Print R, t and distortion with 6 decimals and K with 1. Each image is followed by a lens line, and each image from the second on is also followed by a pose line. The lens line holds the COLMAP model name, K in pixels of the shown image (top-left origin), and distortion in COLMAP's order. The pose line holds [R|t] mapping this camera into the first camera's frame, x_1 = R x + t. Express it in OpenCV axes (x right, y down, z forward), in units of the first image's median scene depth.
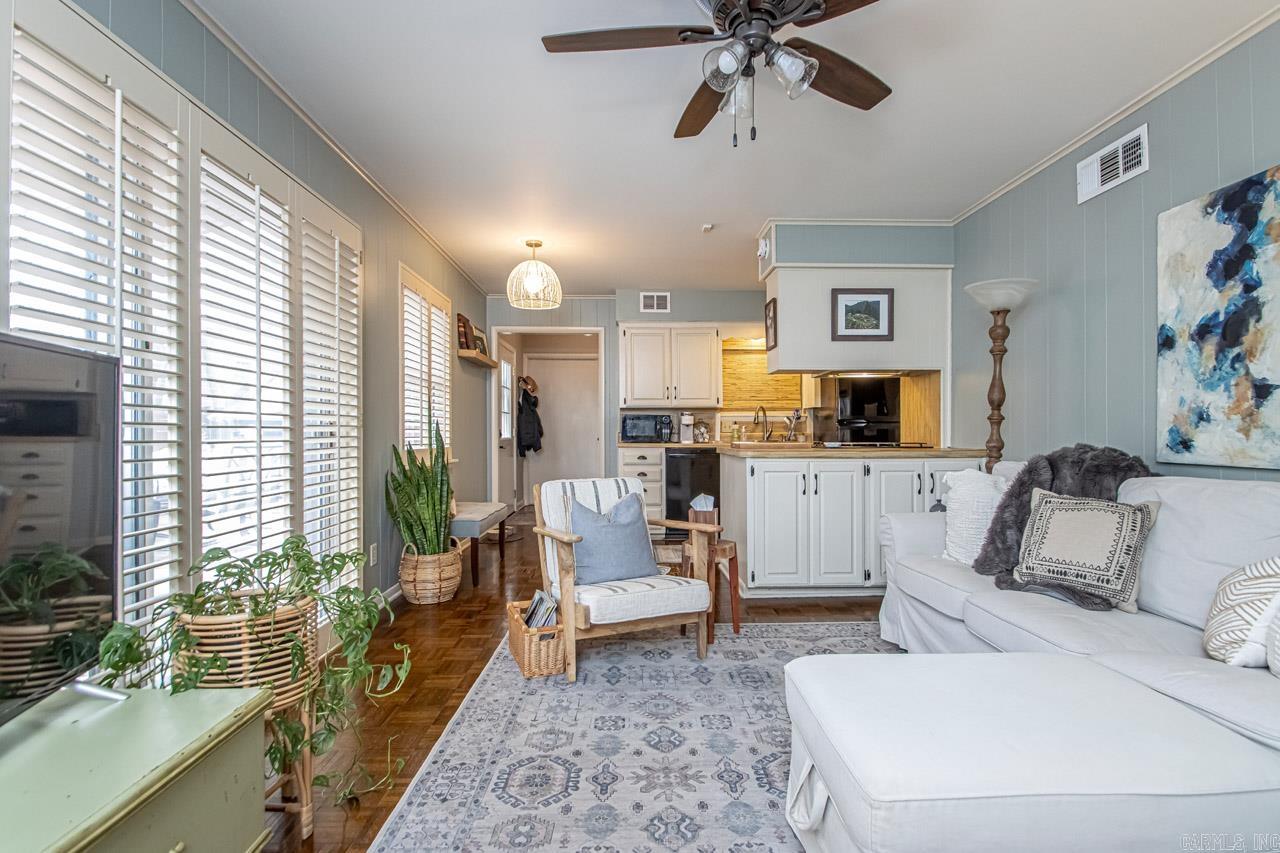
lens RADIAL K [[621.0, 0, 661.4], [0, 621.0, 436.9], [0, 0, 1]] dist [0.014112, -0.019847]
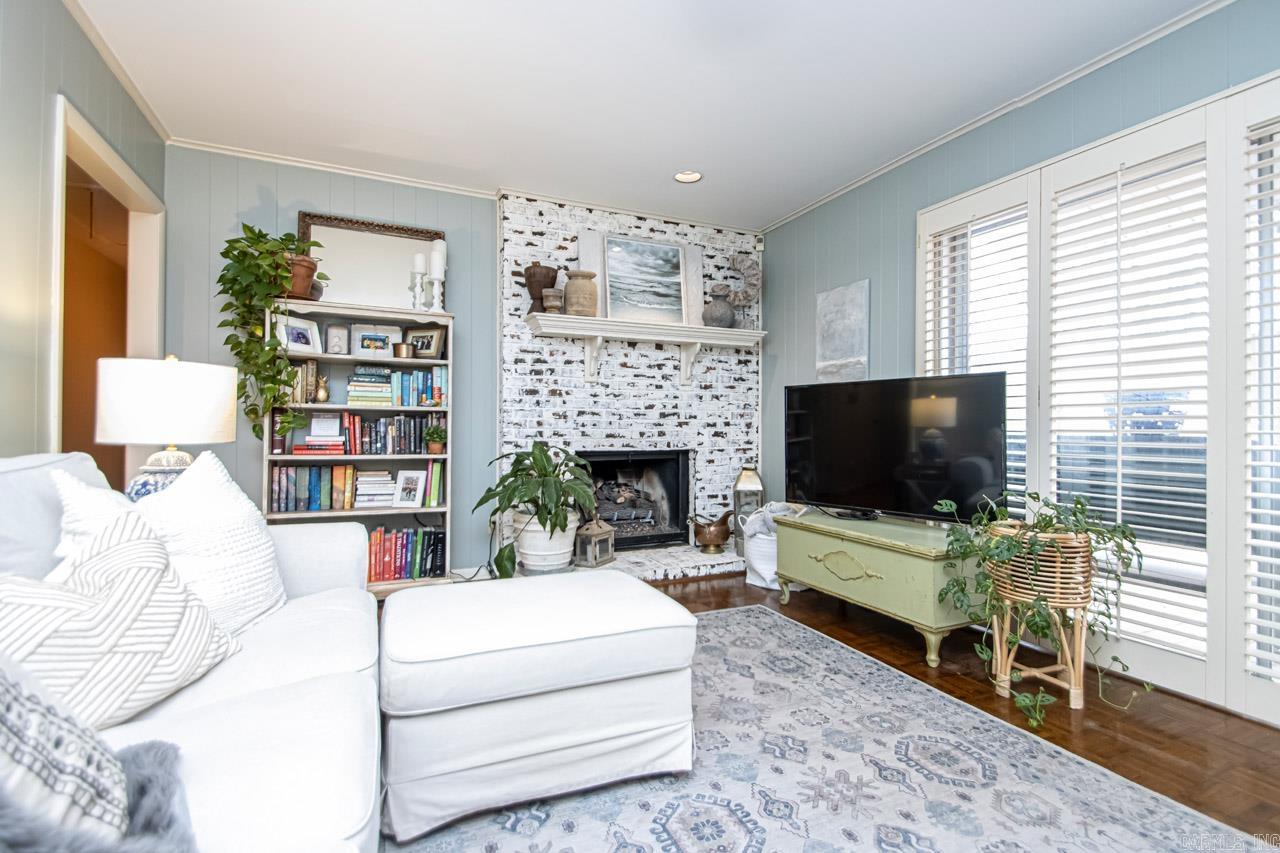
lens RADIAL K [[591.1, 0, 647.5], [0, 591.1, 423.0], [0, 0, 1]] dist [0.025539, -0.018745]
pose [[-0.935527, -0.009370, -0.353131, 0.392075], [-0.008991, 0.999956, -0.002715, 0.021989], [0.353141, 0.000635, -0.935570, 1.175507]]
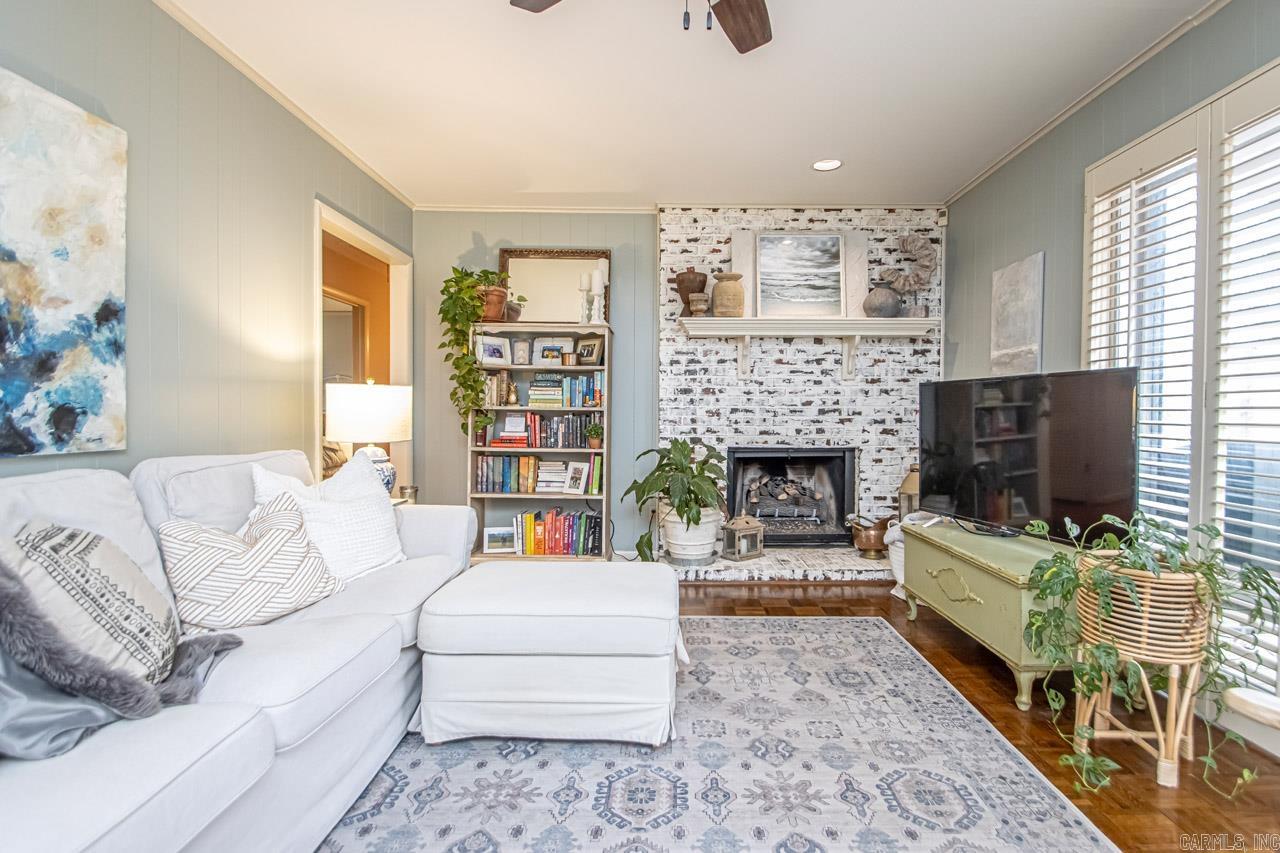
lens RADIAL K [[607.5, 0, 667.8], [0, 607.5, 421.6], [0, 0, 1]] dist [0.012697, -0.017595]
pose [[-0.998397, -0.005889, 0.056294, 0.093216], [-0.004715, 0.999769, 0.020971, -0.010233], [-0.056405, 0.020672, -0.998194, 1.306495]]
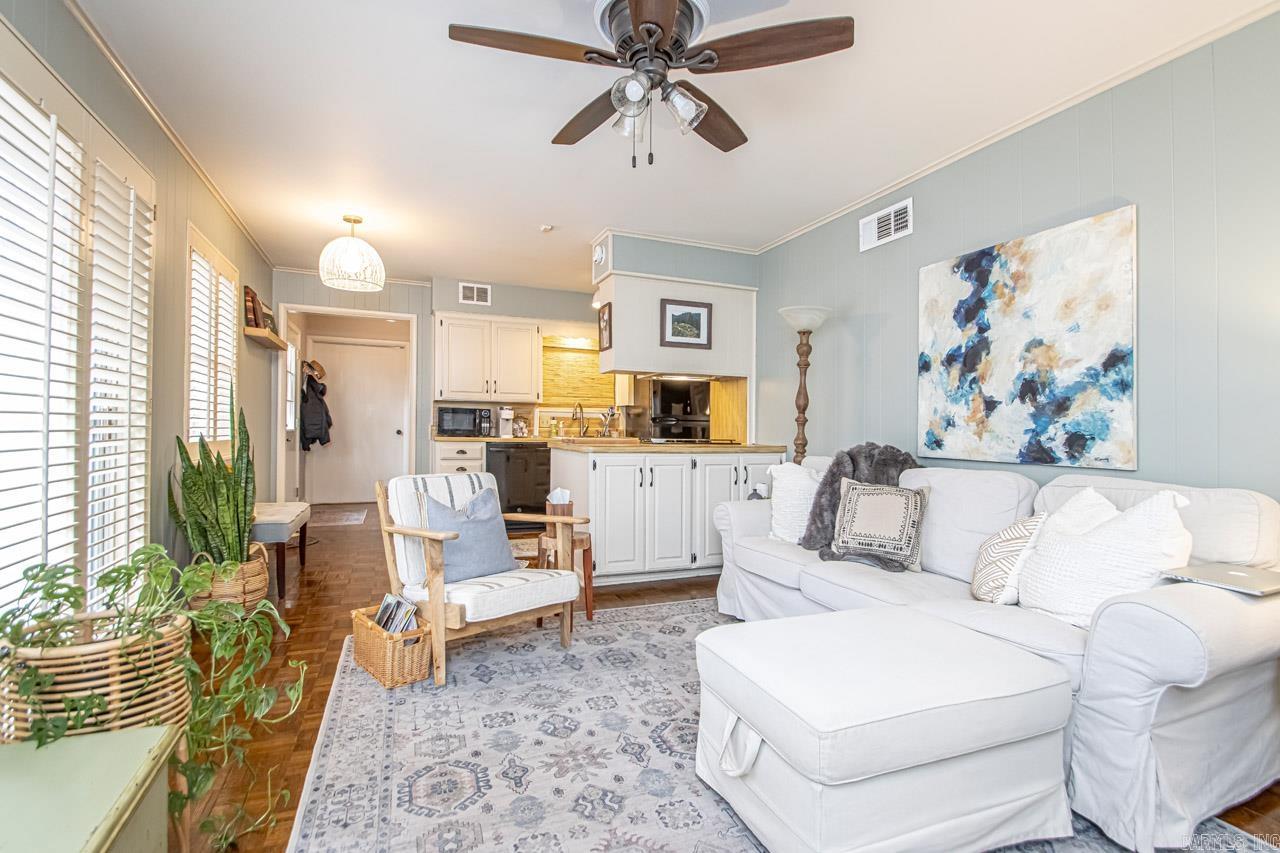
lens RADIAL K [[607.5, 0, 667.8], [0, 607.5, 421.6], [0, 0, 1]] dist [0.012697, -0.017595]
pose [[0.933764, 0.020615, 0.357295, -0.154435], [-0.014611, 0.999703, -0.019494, -0.000785], [-0.357591, 0.012983, 0.933788, -0.008793]]
